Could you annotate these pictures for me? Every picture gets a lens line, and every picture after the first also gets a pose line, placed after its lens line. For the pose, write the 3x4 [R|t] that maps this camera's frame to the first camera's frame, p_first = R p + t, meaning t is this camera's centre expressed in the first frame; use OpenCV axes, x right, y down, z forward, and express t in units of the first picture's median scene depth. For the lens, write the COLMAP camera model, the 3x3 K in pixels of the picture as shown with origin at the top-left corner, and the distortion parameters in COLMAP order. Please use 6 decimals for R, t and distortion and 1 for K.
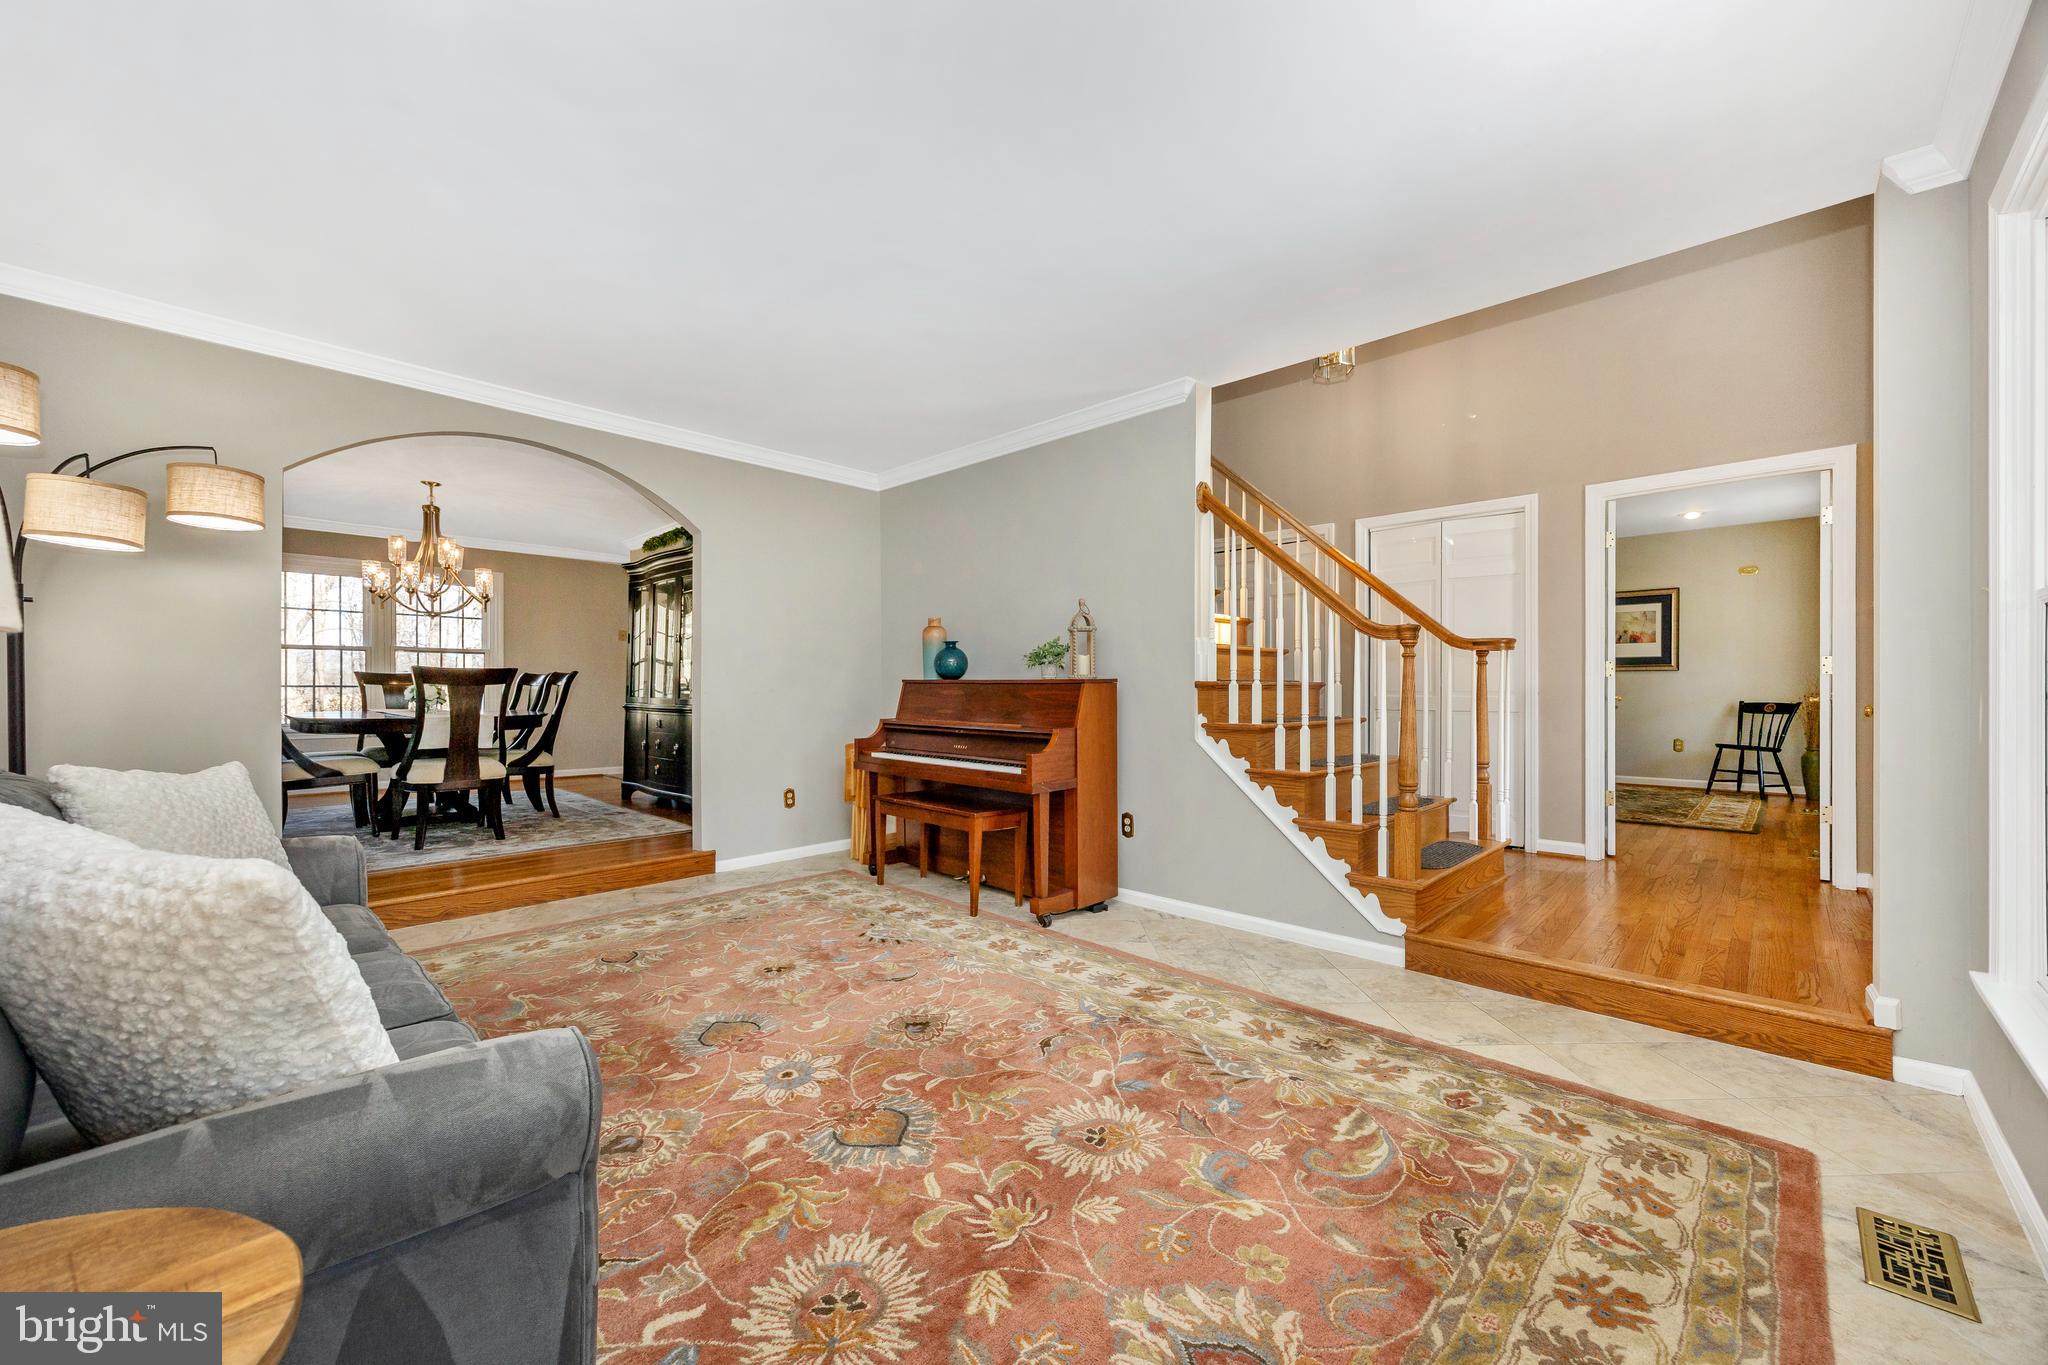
lens RADIAL K [[785.5, 0, 1036.5], [0, 785.5, 693.6], [0, 0, 1]] dist [-0.003139, 0.000007]
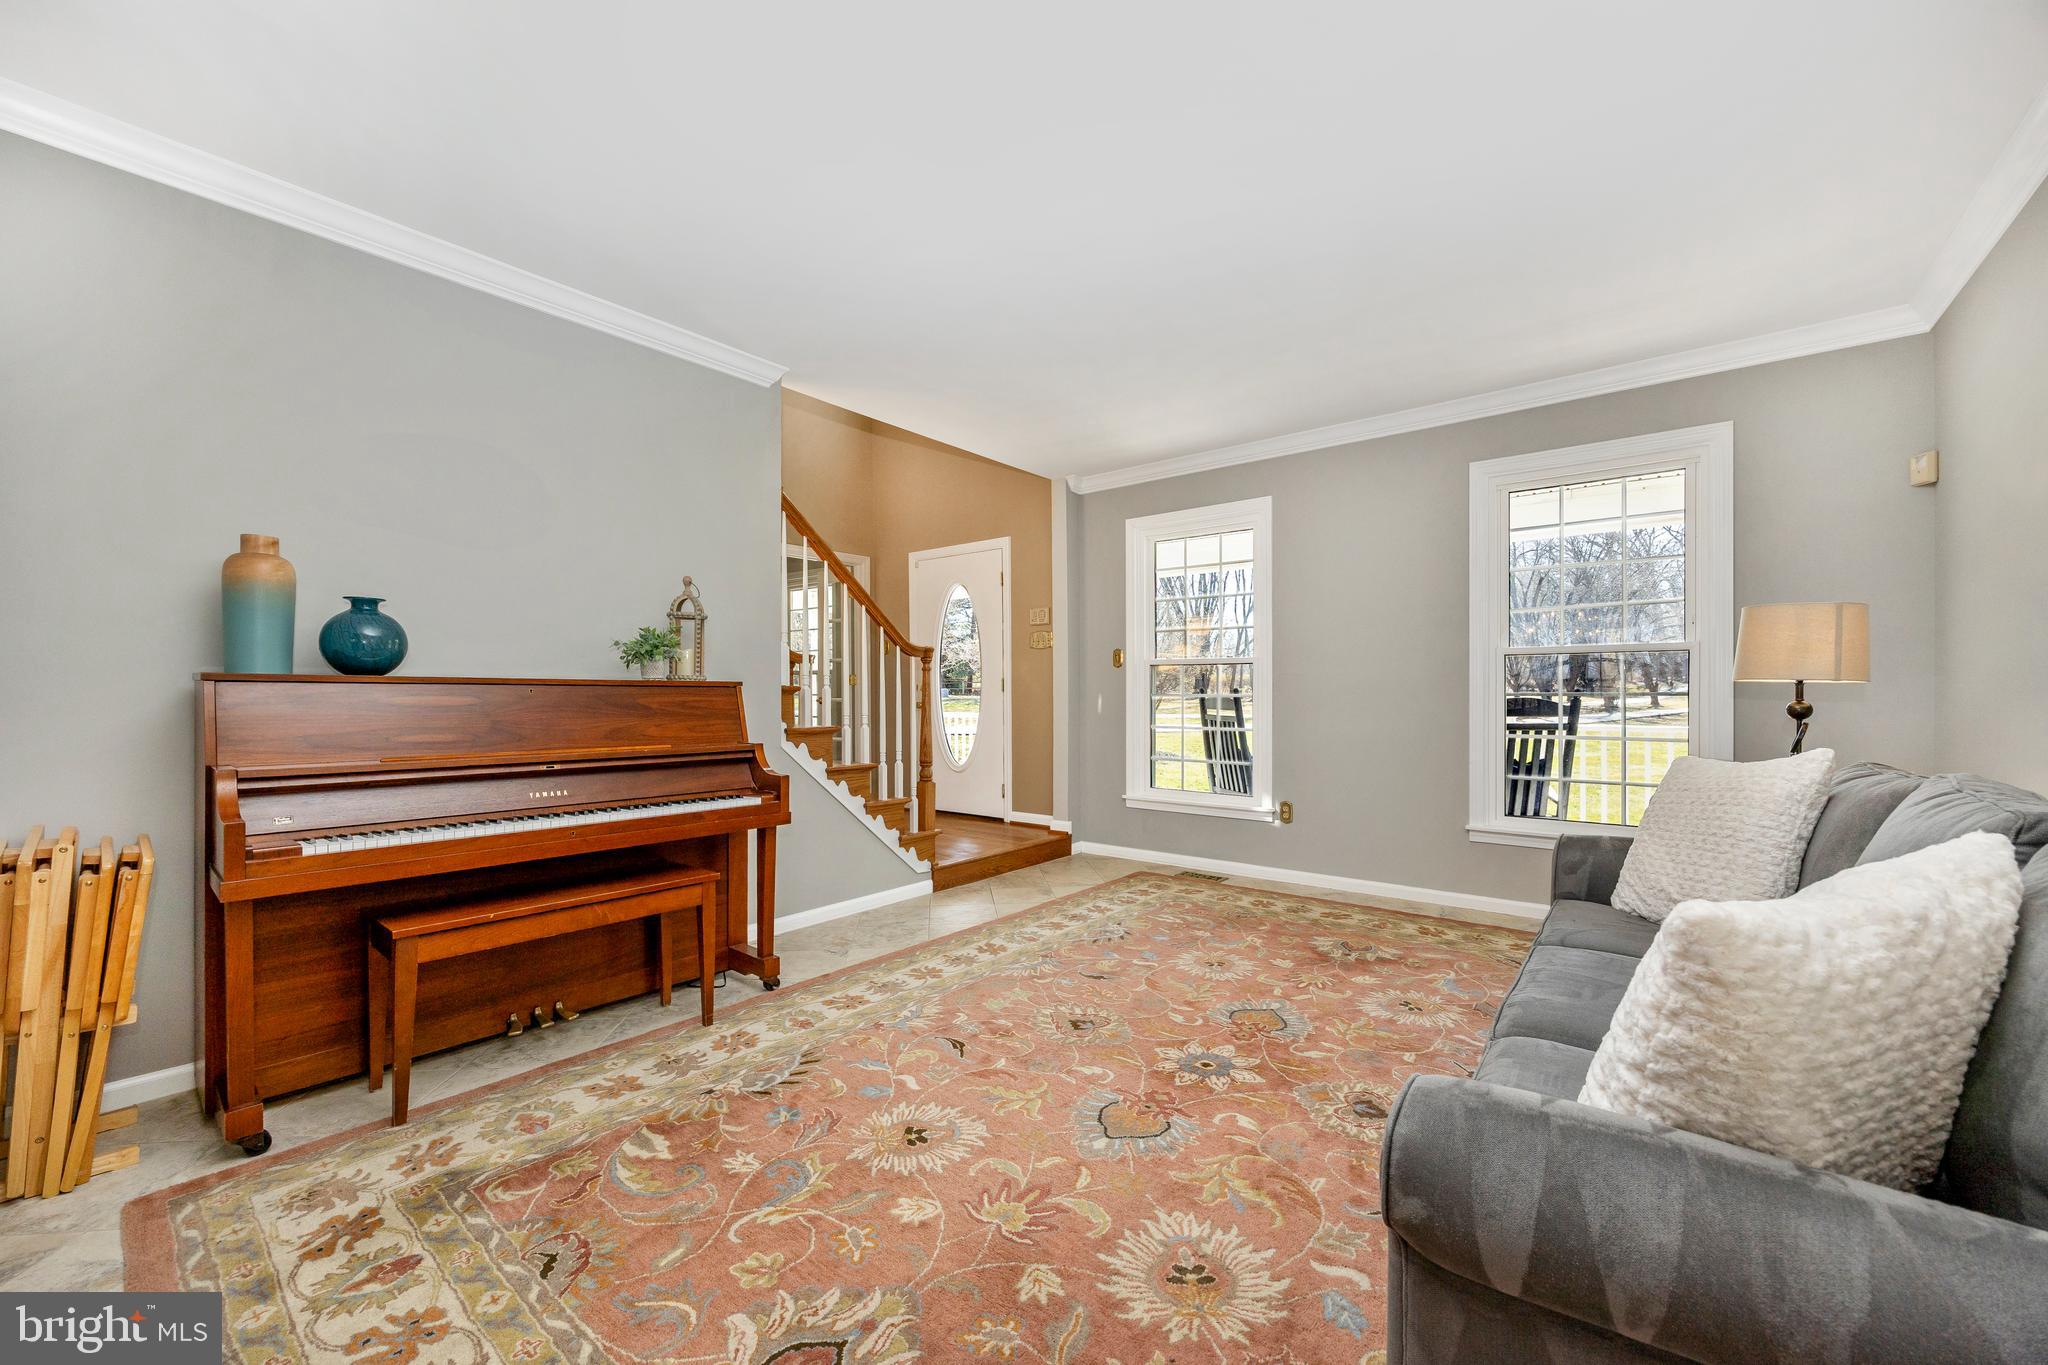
lens RADIAL K [[785.5, 0, 1036.5], [0, 785.5, 693.6], [0, 0, 1]] dist [-0.003139, 0.000007]
pose [[-0.077563, 0.001903, 0.996986, -0.971037], [0.010814, 0.999941, -0.001068, -0.001552], [-0.996929, 0.010699, -0.077579, 0.948605]]
